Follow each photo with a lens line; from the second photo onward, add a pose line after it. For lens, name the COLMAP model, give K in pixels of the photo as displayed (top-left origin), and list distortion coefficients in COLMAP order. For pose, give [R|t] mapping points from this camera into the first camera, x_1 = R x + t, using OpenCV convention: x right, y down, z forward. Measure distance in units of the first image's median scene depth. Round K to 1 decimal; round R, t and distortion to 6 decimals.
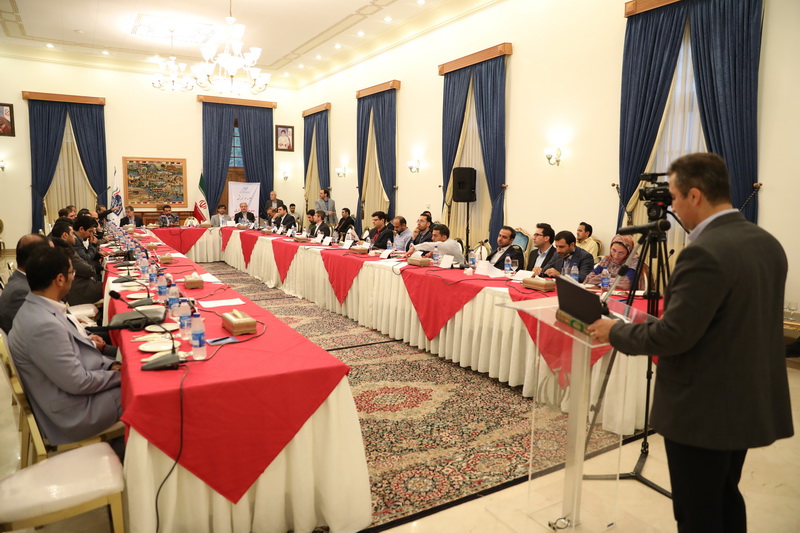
lens RADIAL K [[552.8, 0, 393.6], [0, 552.8, 262.9], [0, 0, 1]] dist [-0.070560, 0.041037]
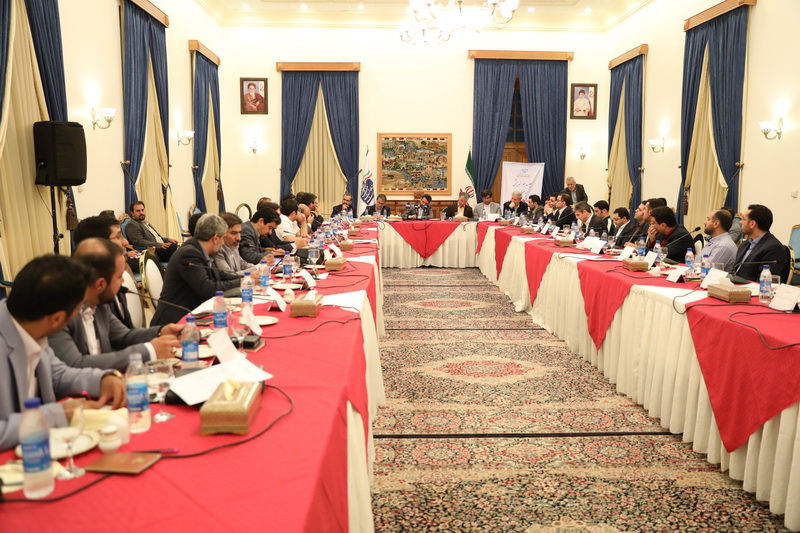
lens RADIAL K [[689.8, 0, 394.5], [0, 689.8, 268.5], [0, 0, 1]] dist [-0.056493, 0.066012]
pose [[0.876788, 0.052308, -0.478025, 0.033794], [-0.052004, 0.998550, 0.013880, -0.007966], [0.478058, 0.012690, 0.878237, 0.114910]]
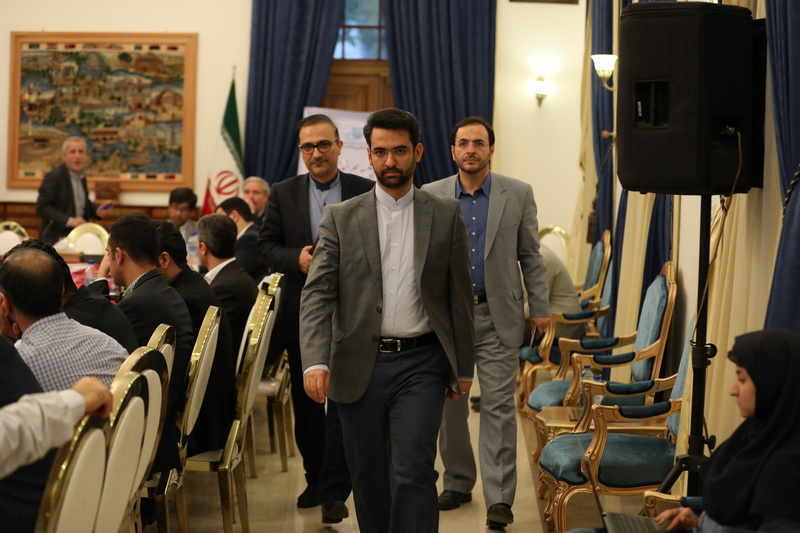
lens RADIAL K [[1661.1, 0, 396.7], [0, 1661.1, 270.0], [0, 0, 1]] dist [-0.282238, 0.000000]
pose [[0.848047, 0.048522, -0.527695, 0.233993], [-0.082971, 0.995675, -0.041788, -0.036574], [0.523385, 0.079222, 0.848406, 0.344290]]
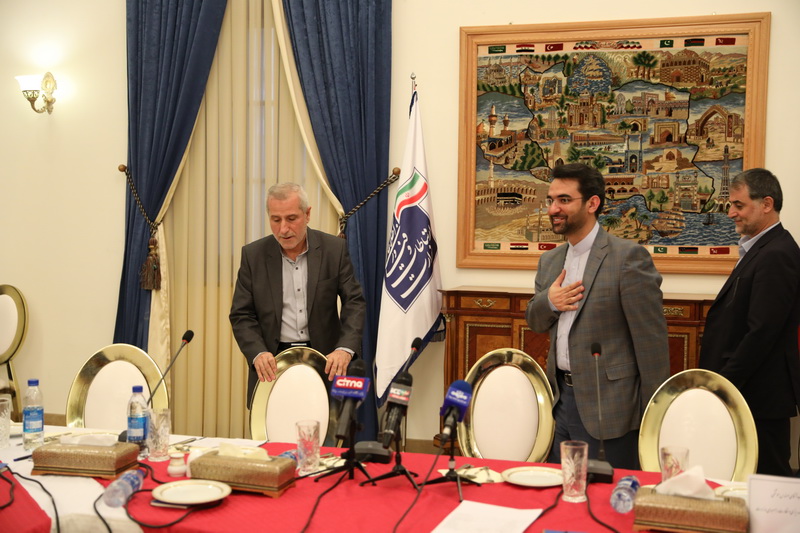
lens RADIAL K [[1115.4, 0, 400.0], [0, 1115.4, 264.1], [0, 0, 1]] dist [0.122381, 0.000000]
pose [[0.686477, 0.037085, -0.726205, -0.214636], [-0.090885, 0.995243, -0.035089, -0.095675], [0.721449, 0.090089, 0.686582, 0.763120]]
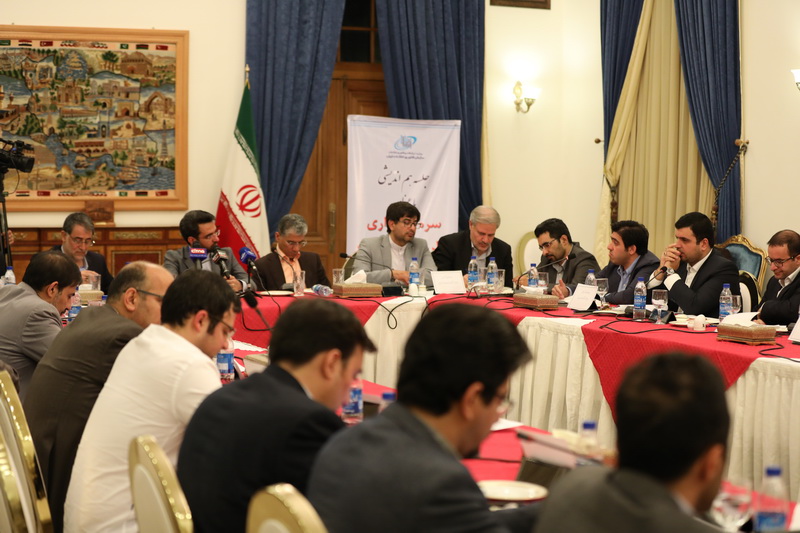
lens RADIAL K [[1661.1, 0, 394.7], [0, 1661.1, 241.7], [0, 0, 1]] dist [-0.282238, 0.000000]
pose [[0.997377, 0.002869, -0.072327, -0.255580], [-0.008226, 0.997234, -0.073872, -0.032701], [0.071915, 0.074273, 0.994642, 0.241369]]
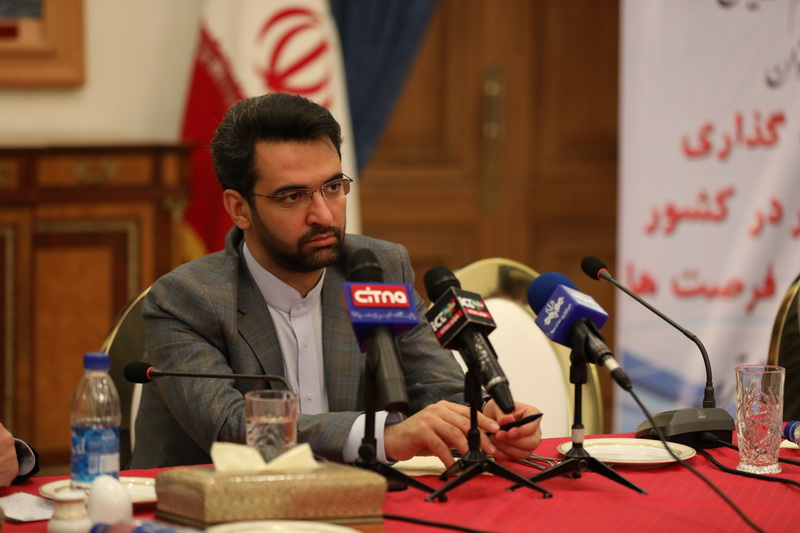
lens RADIAL K [[3322.1, 0, 397.9], [0, 3322.1, 266.7], [0, 0, 1]] dist [0.309657, 0.000000]
pose [[0.999899, 0.006653, -0.012545, -0.380191], [-0.007008, 0.999569, -0.028494, -0.072353], [0.012350, 0.028579, 0.999515, 0.593314]]
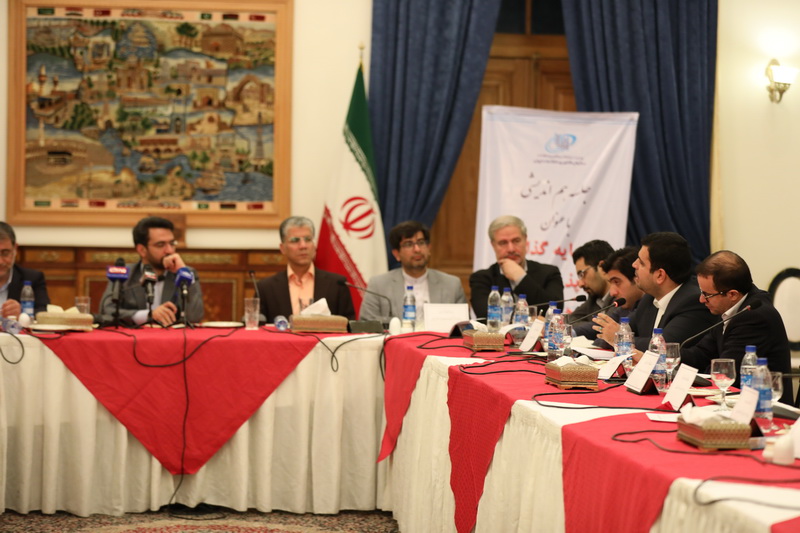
lens RADIAL K [[2511.1, 0, 405.3], [0, 2511.1, 260.1], [0, 0, 1]] dist [0.027796, 0.000000]
pose [[0.928358, 0.019360, -0.371183, 0.018659], [-0.053183, 0.995286, -0.081103, -0.018450], [0.367863, 0.095033, 0.925011, 0.165415]]
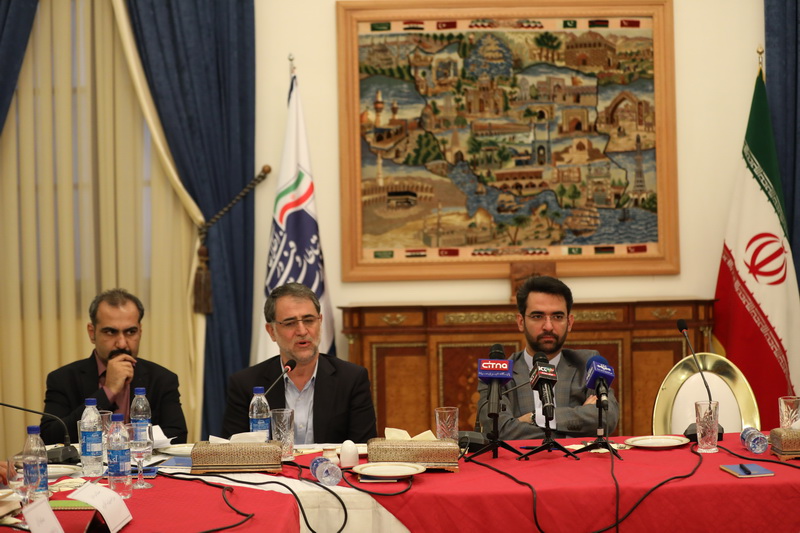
lens RADIAL K [[1661.1, 0, 398.9], [0, 1661.1, 258.4], [0, 0, 1]] dist [-0.282238, 0.000000]
pose [[0.865351, -0.015700, -0.500920, -0.227603], [-0.031480, 0.995833, -0.085596, -0.070504], [0.500176, 0.089839, 0.861250, 0.600277]]
